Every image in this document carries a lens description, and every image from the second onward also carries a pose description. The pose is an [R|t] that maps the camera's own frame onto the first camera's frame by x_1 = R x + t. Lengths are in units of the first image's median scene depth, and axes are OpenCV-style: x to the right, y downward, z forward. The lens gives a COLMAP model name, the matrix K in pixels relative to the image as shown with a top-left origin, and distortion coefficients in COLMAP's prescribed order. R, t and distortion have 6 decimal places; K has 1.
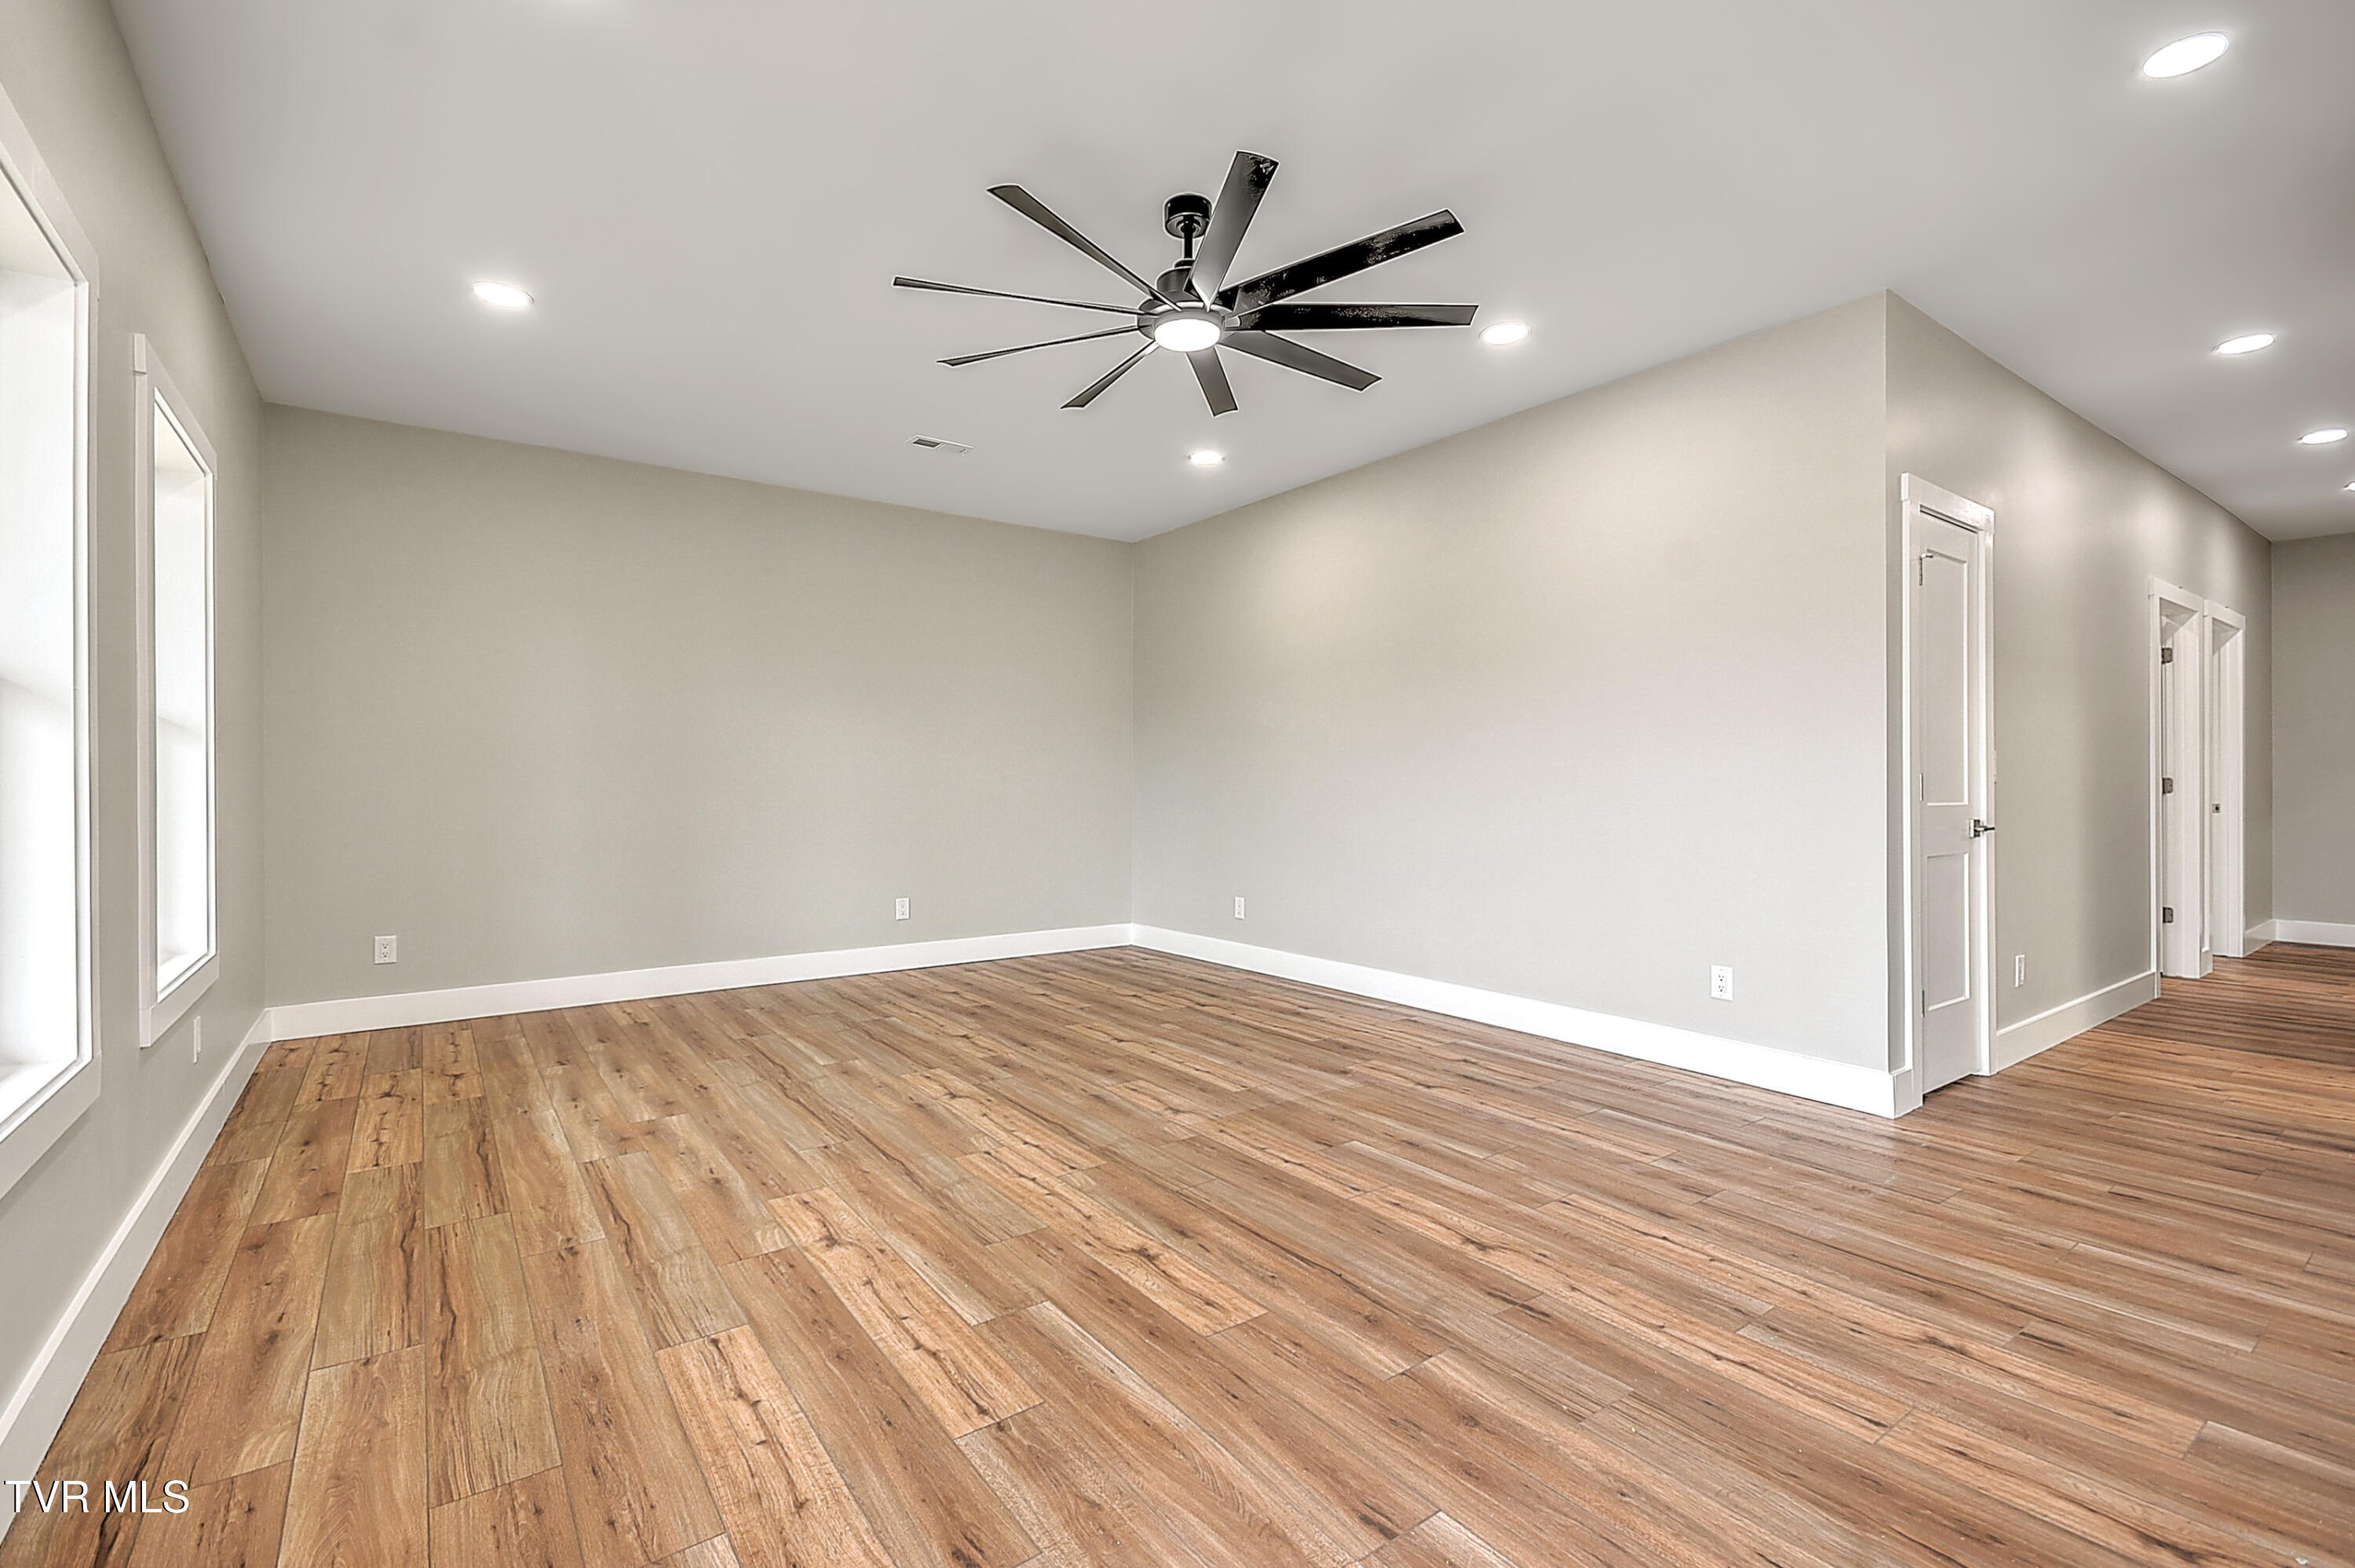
lens RADIAL K [[1028.4, 0, 1156.9], [0, 1028.4, 776.0], [0, 0, 1]] dist [0.007543, -0.001789]
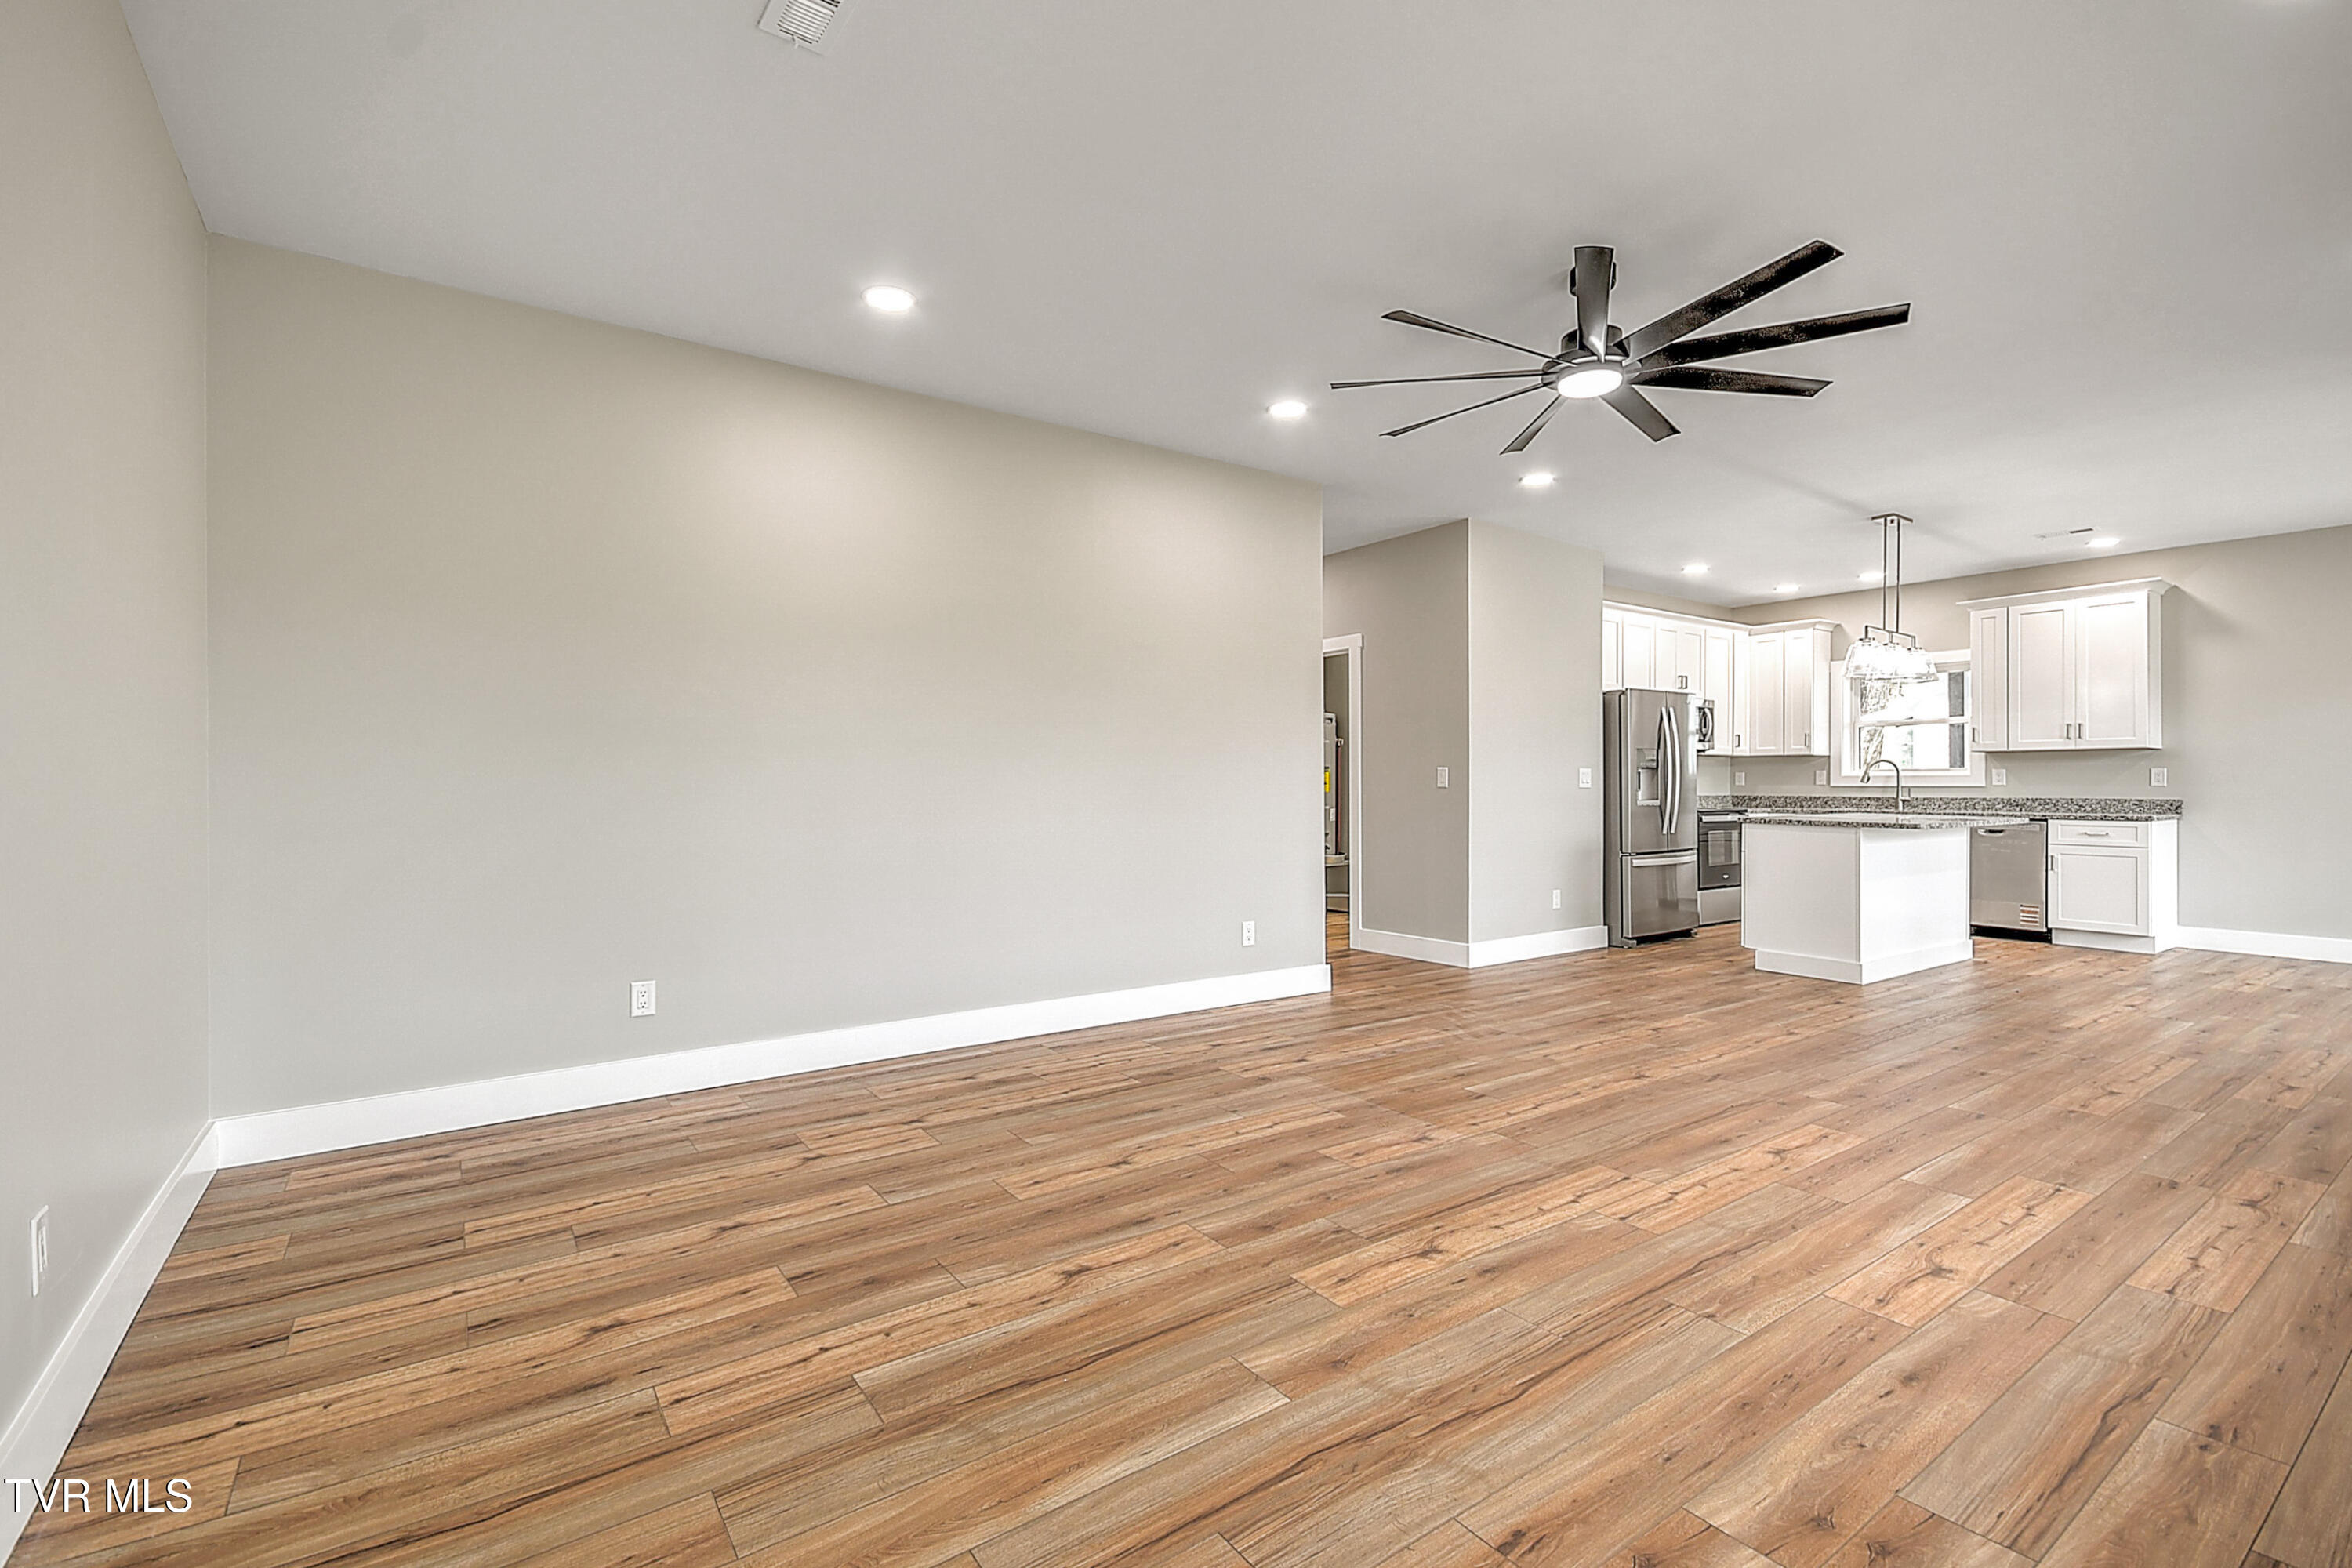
lens RADIAL K [[1027.3, 0, 1160.1], [0, 1027.3, 790.6], [0, 0, 1]] dist [0.007543, -0.001789]
pose [[0.015263, -0.002006, 0.999881, -1.033275], [-0.001812, 0.999996, 0.002034, 0.010180], [-0.999882, -0.001843, 0.015260, 1.383504]]
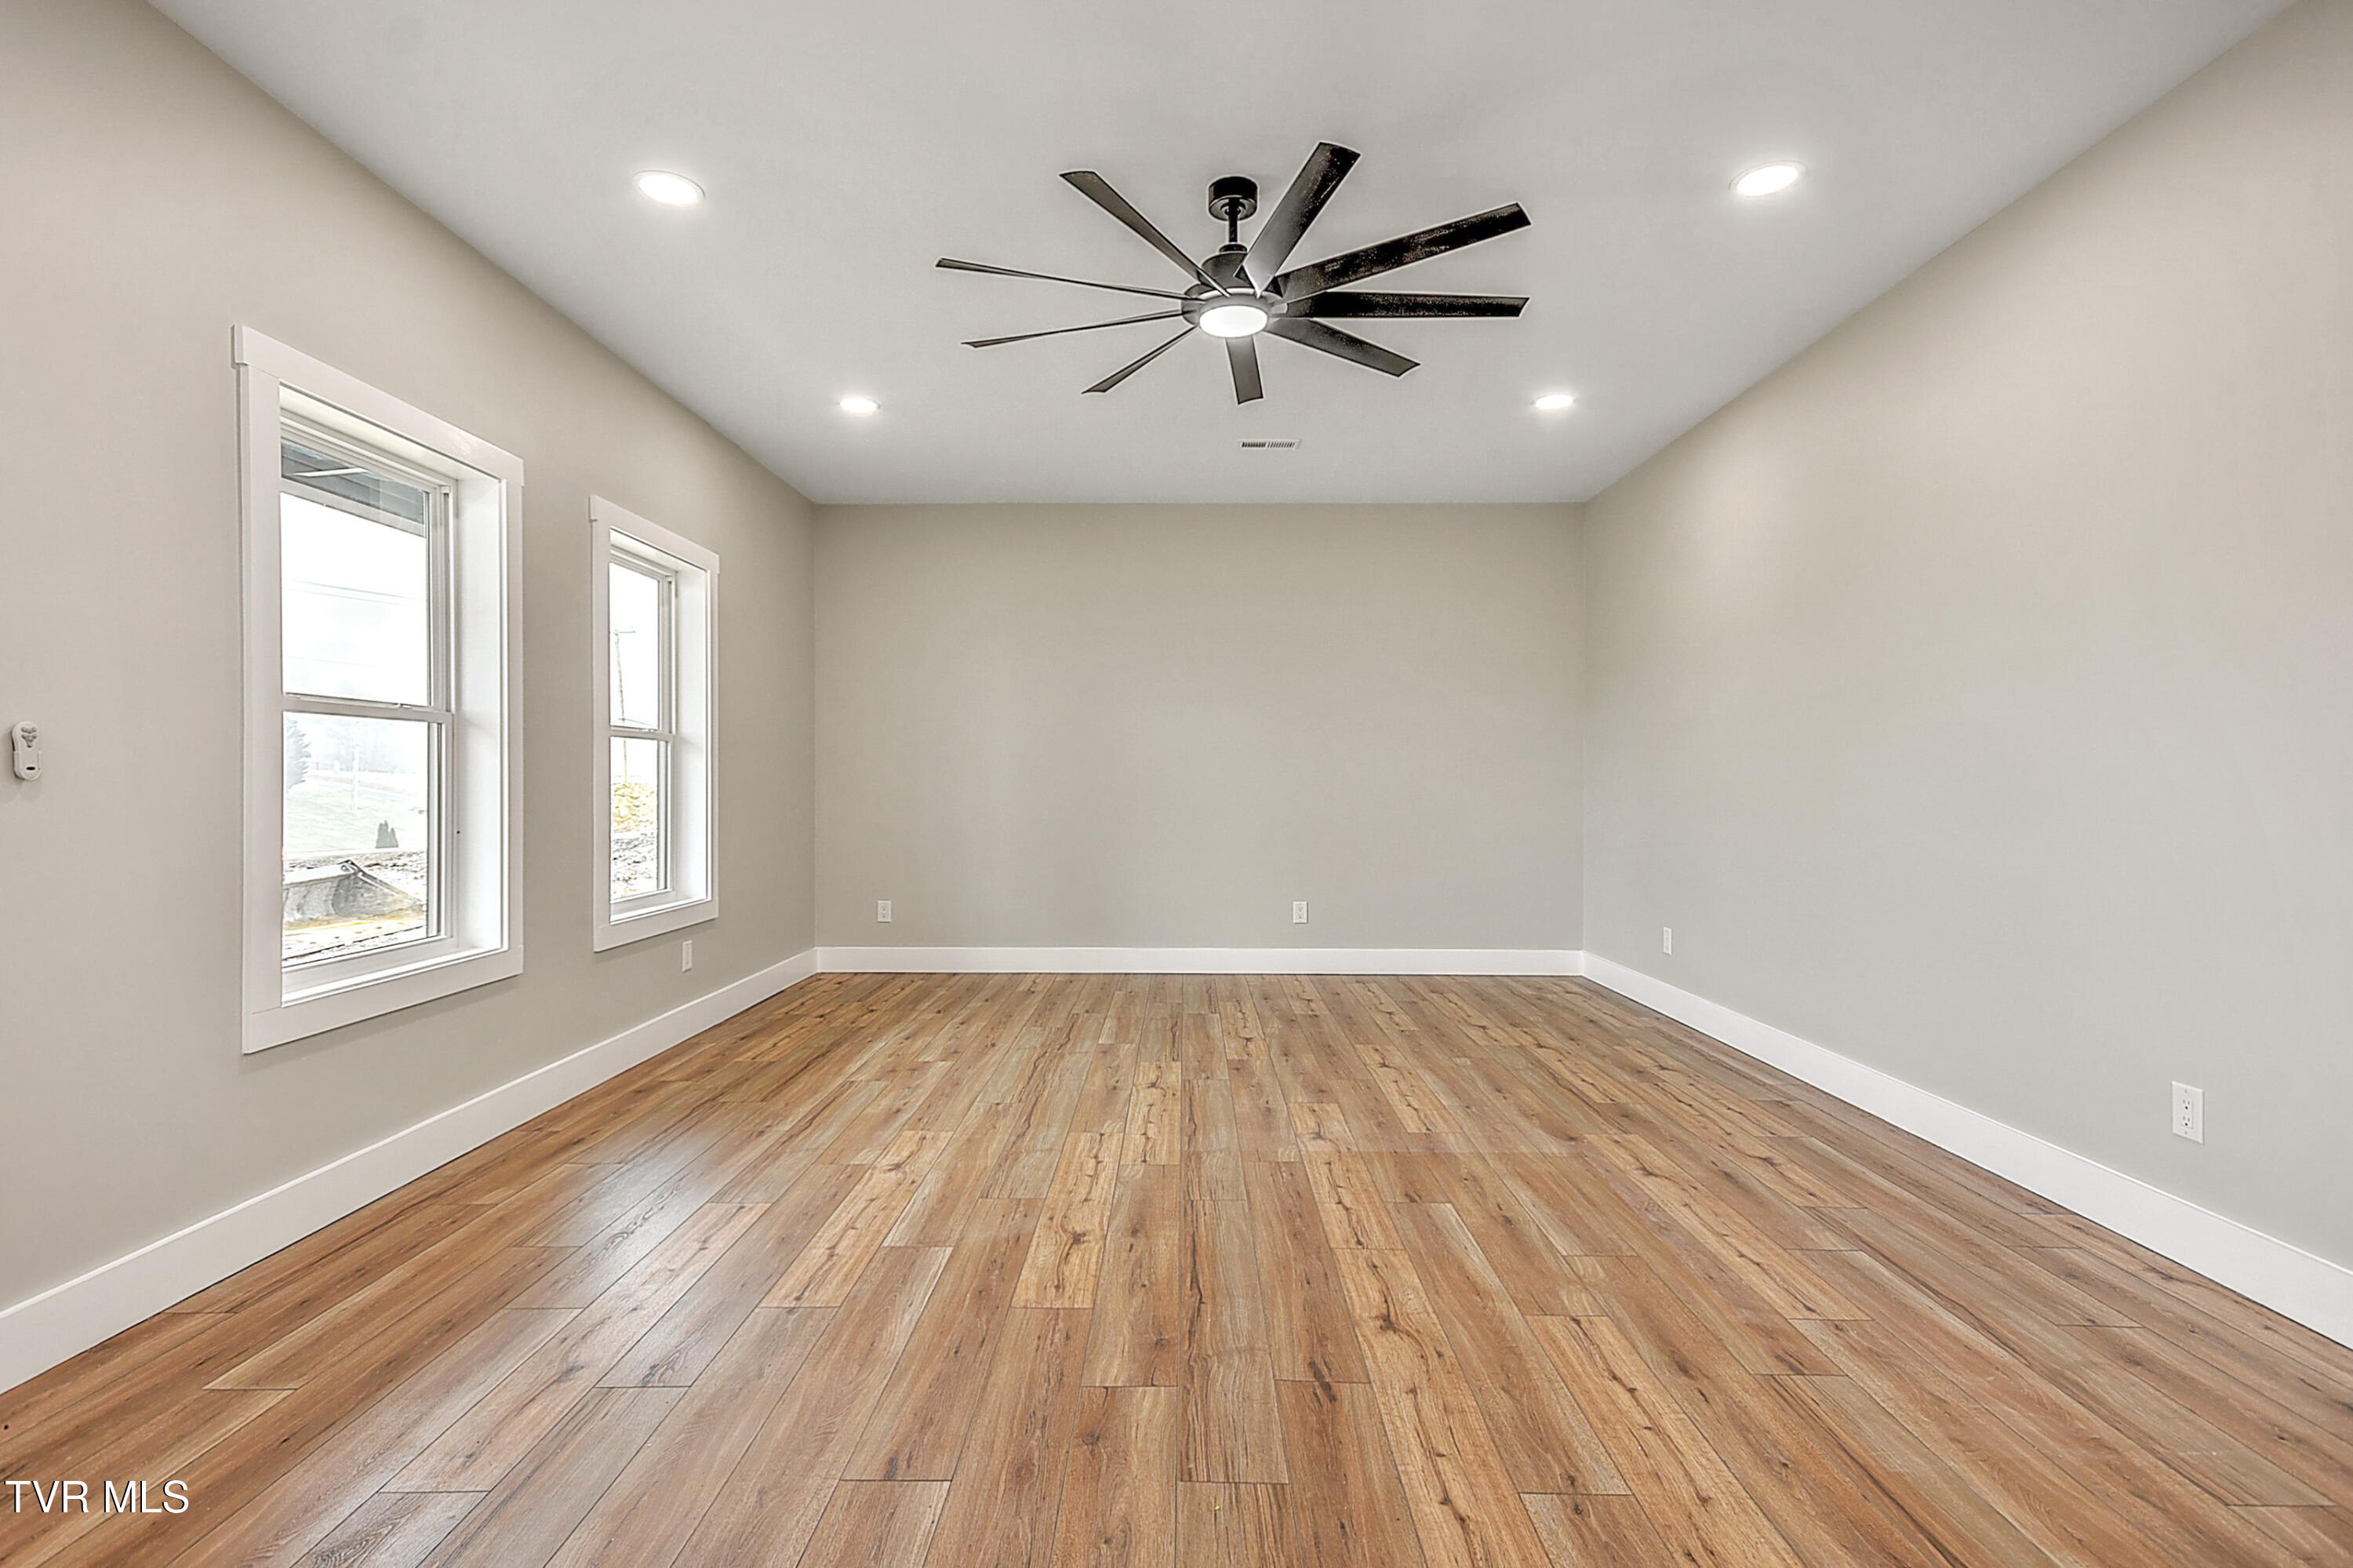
lens RADIAL K [[1133.7, 0, 1168.9], [0, 1133.7, 781.1], [0, 0, 1]] dist [0.016175, -0.001431]
pose [[0.805700, 0.002506, -0.592319, 0.585431], [0.000024, 0.999991, 0.004263, -0.001384], [0.592324, -0.003449, 0.805692, 0.103632]]
